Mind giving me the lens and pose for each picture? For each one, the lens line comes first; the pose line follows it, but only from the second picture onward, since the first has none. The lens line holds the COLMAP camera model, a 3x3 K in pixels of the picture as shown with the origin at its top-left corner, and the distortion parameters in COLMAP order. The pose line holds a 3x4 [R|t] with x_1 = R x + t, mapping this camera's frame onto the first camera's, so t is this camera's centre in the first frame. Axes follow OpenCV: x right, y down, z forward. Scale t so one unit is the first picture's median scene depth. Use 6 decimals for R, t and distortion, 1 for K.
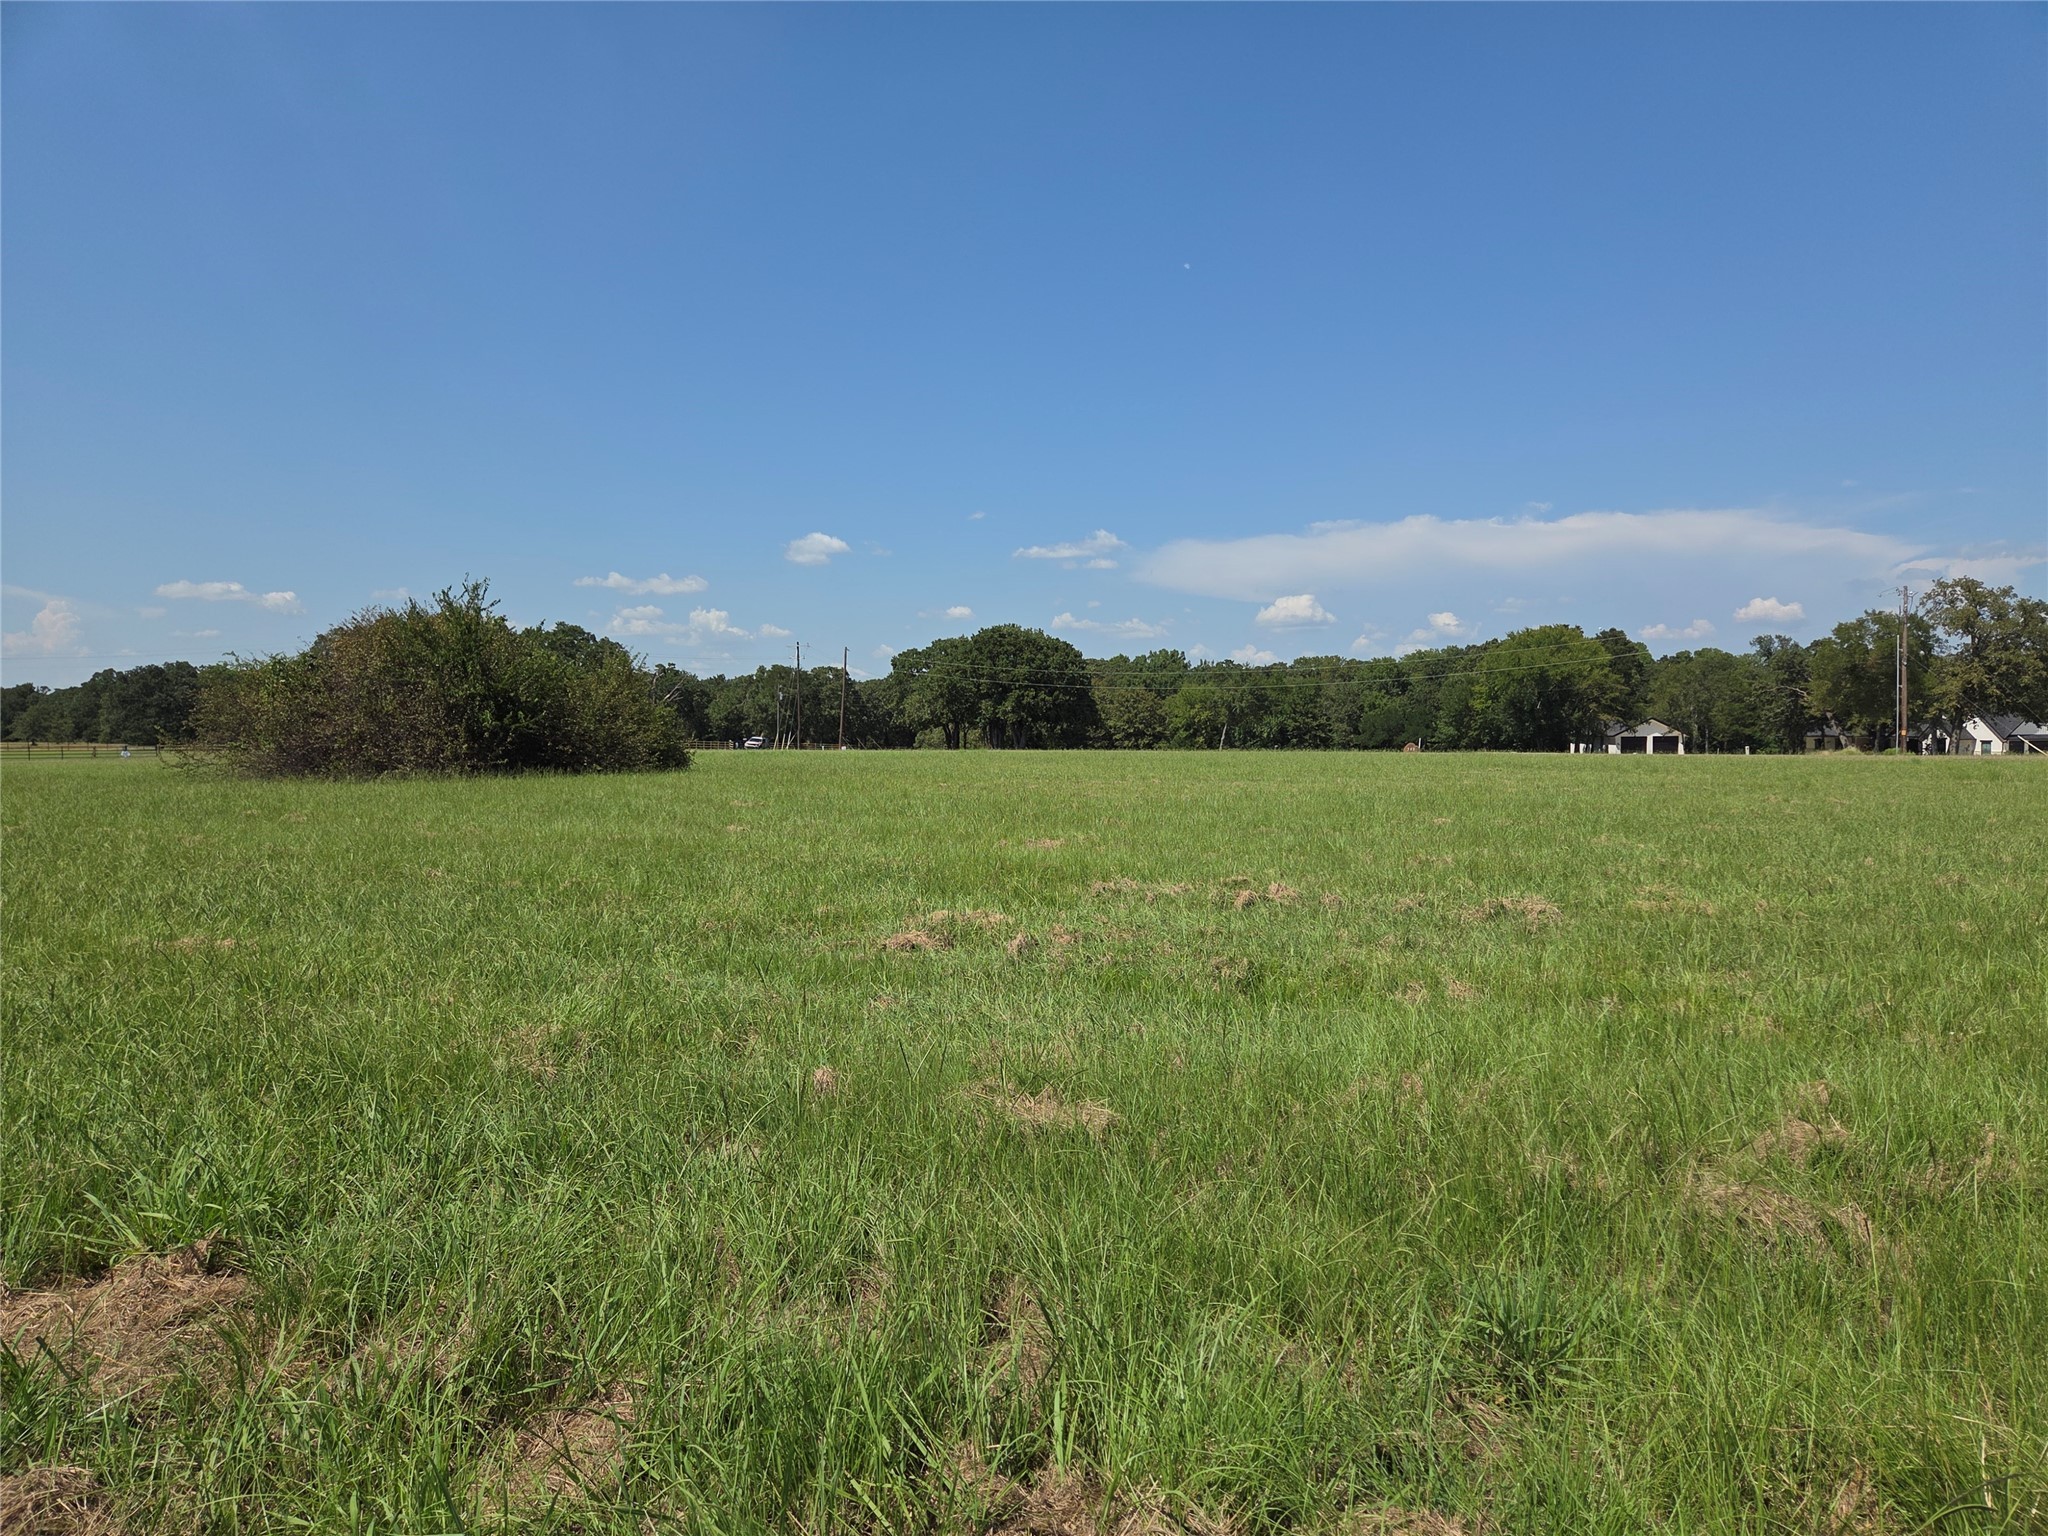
lens RADIAL K [[1365.1, 0, 1052.2], [0, 1365.1, 767.8], [0, 0, 1]] dist [0.075925, -0.063381]
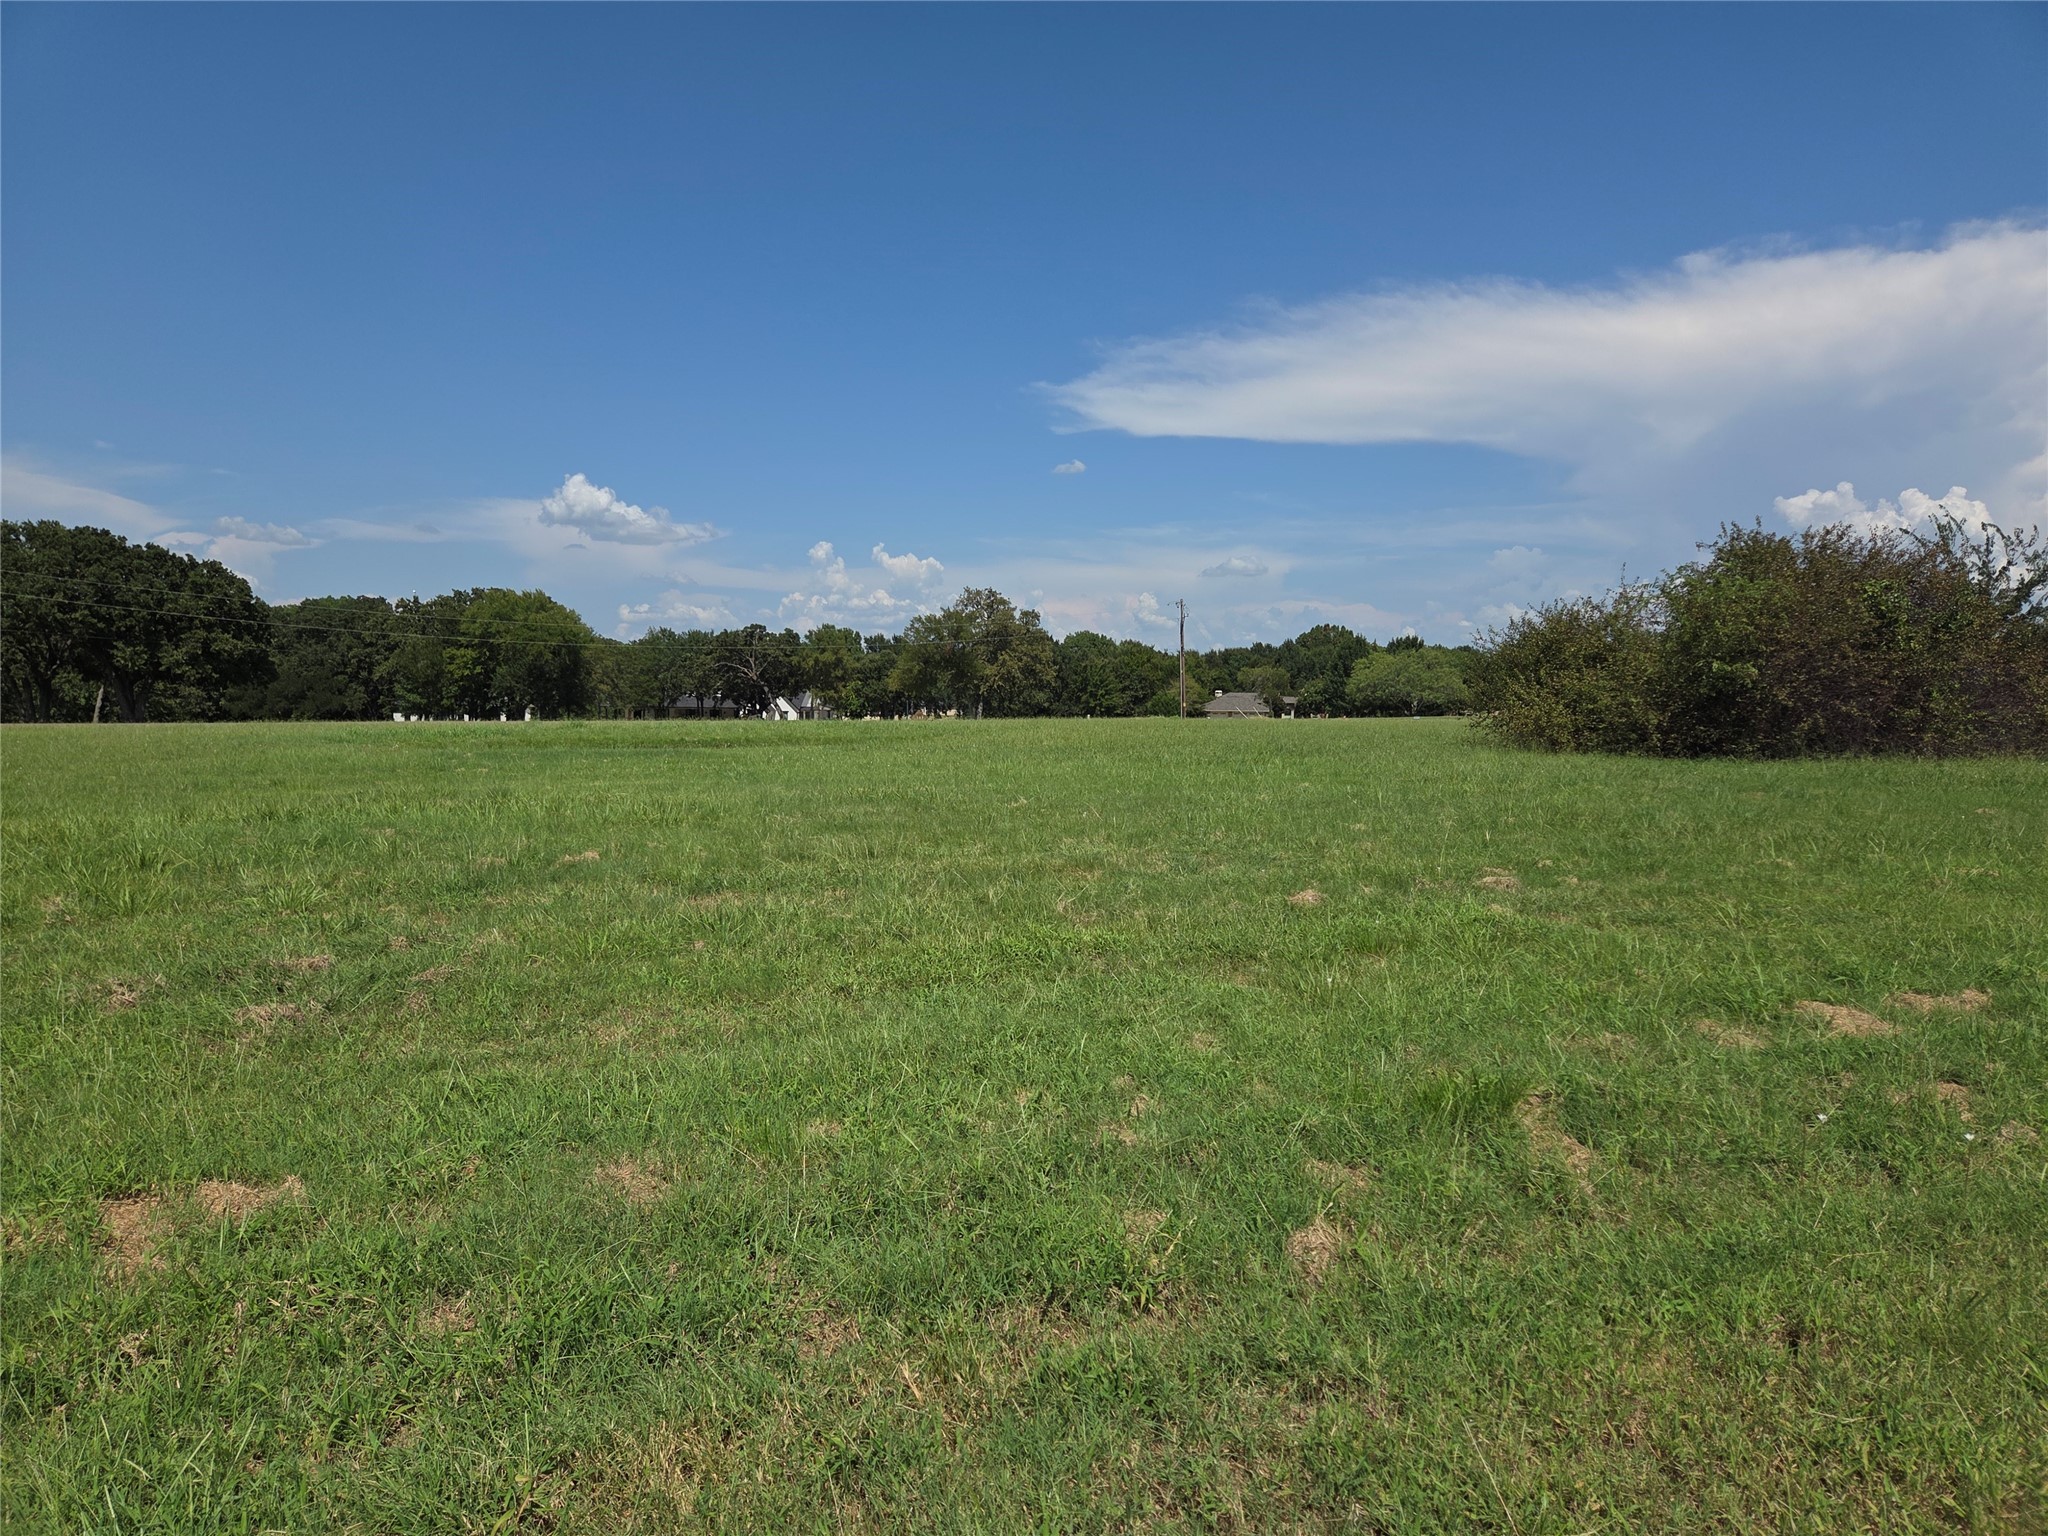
lens RADIAL K [[1365.1, 0, 1032.3], [0, 1365.1, 747.0], [0, 0, 1]] dist [0.075925, -0.063381]
pose [[0.443448, -0.023123, 0.896002, -0.263711], [0.018387, 0.999691, 0.016699, -0.002878], [-0.896112, 0.009069, 0.443736, 0.202973]]
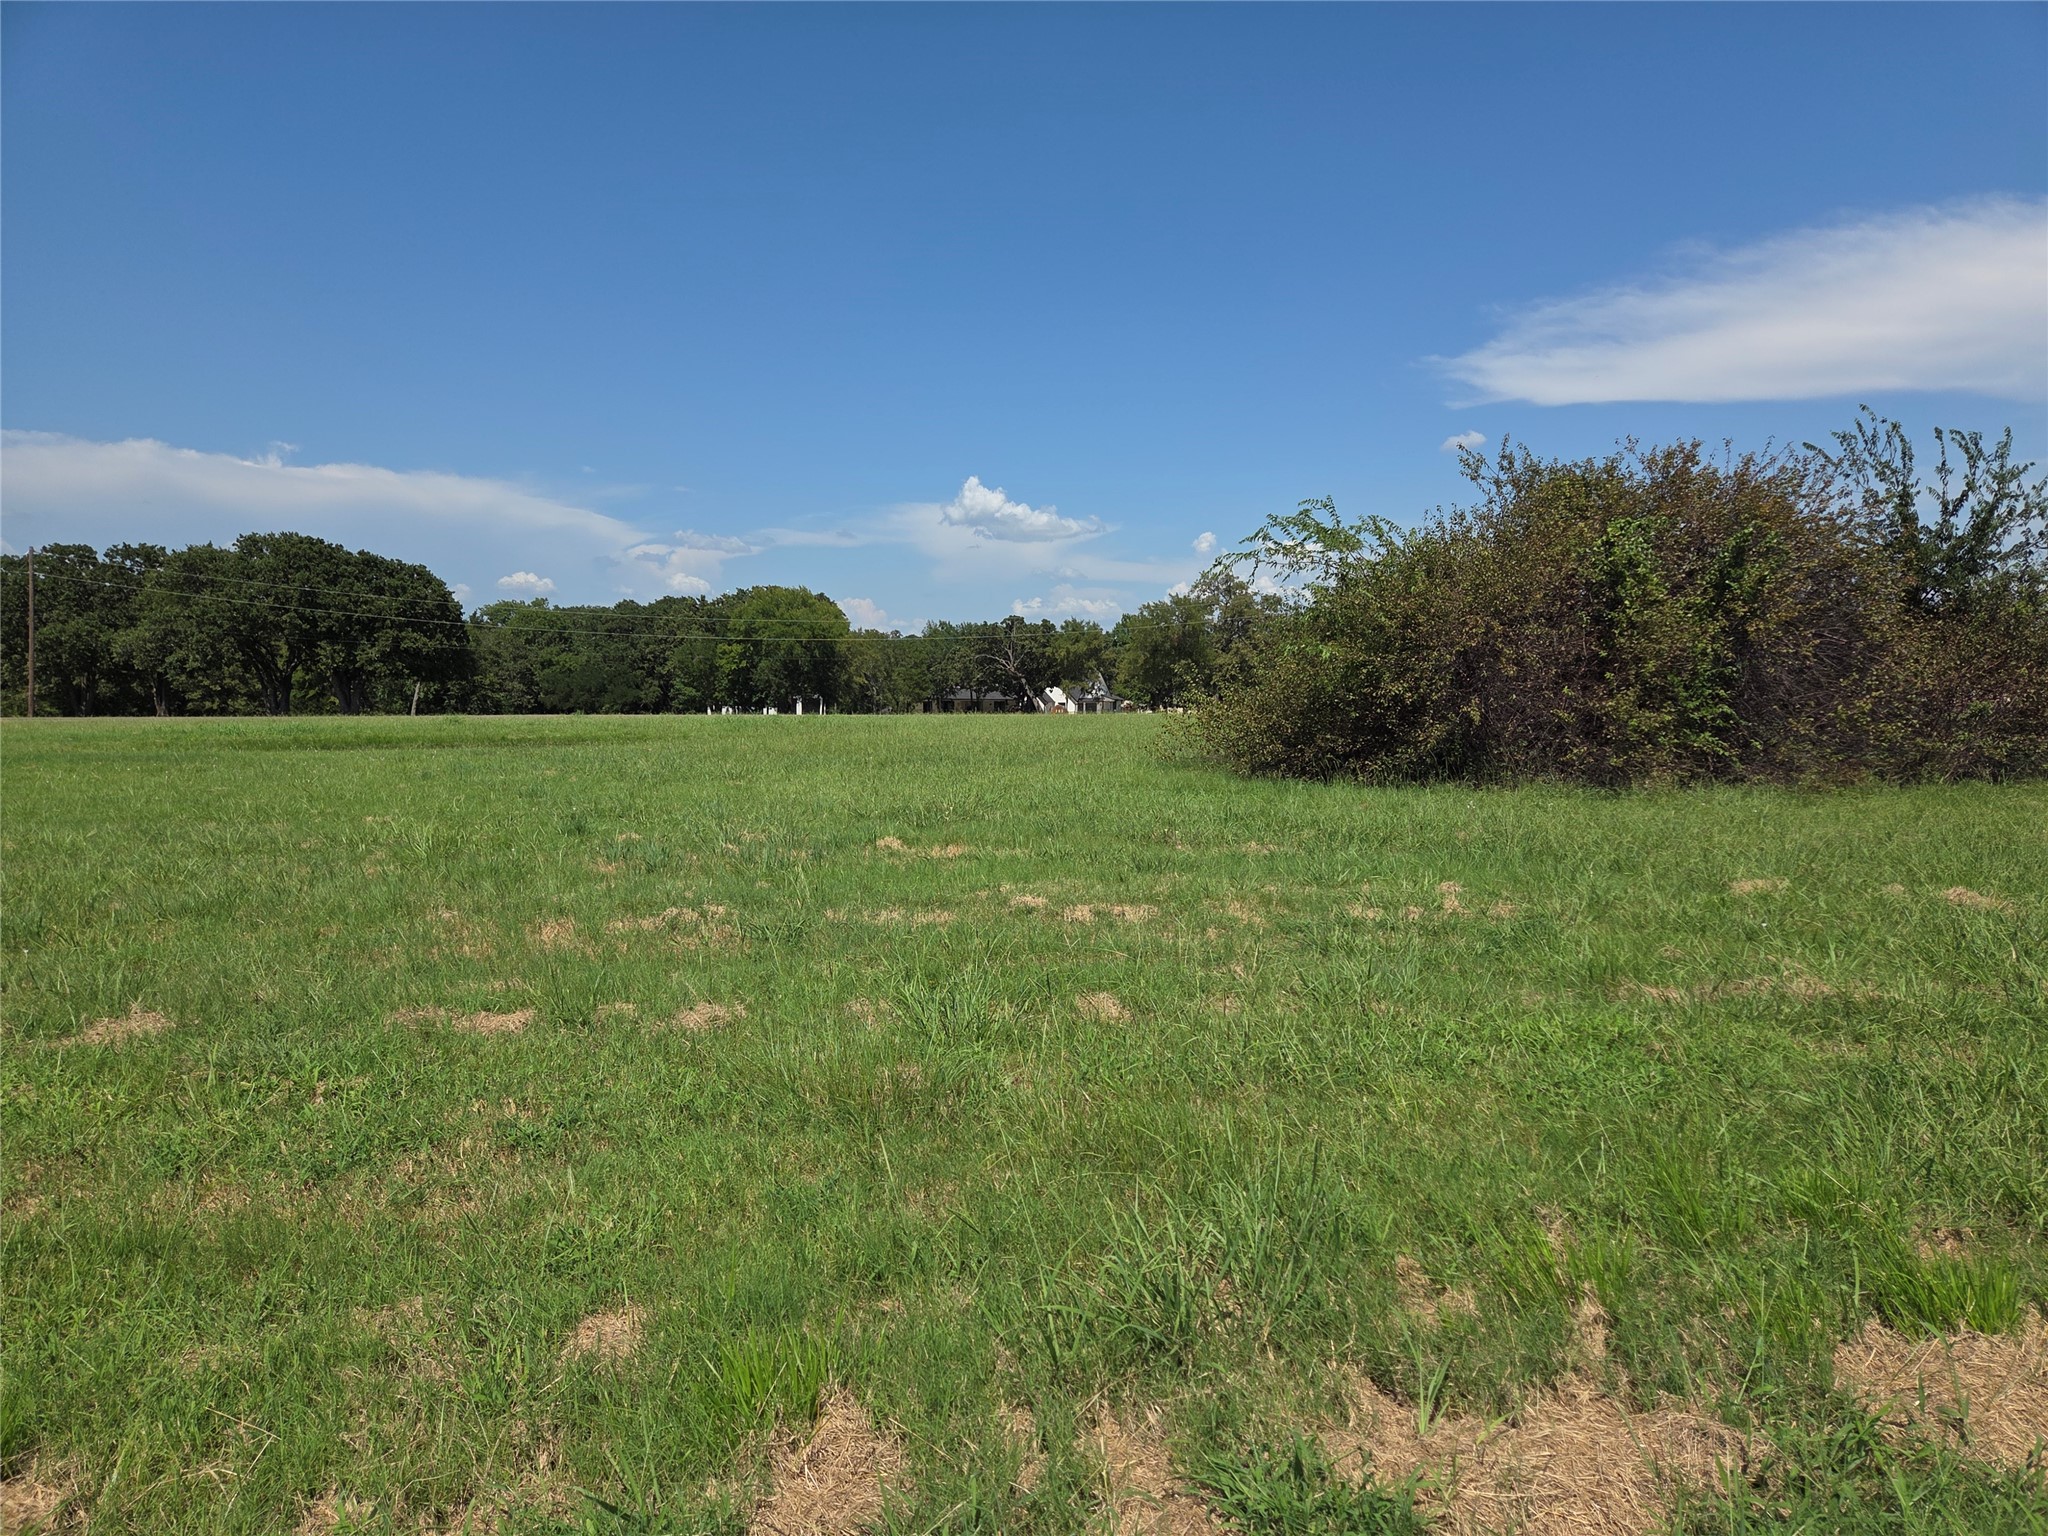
lens RADIAL K [[1365.1, 0, 1048.3], [0, 1365.1, 761.6], [0, 0, 1]] dist [0.075925, -0.063381]
pose [[0.664809, -0.032972, 0.746286, -0.198979], [0.016198, 0.999427, 0.029727, -0.002701], [-0.746838, -0.007675, 0.664962, 0.157078]]
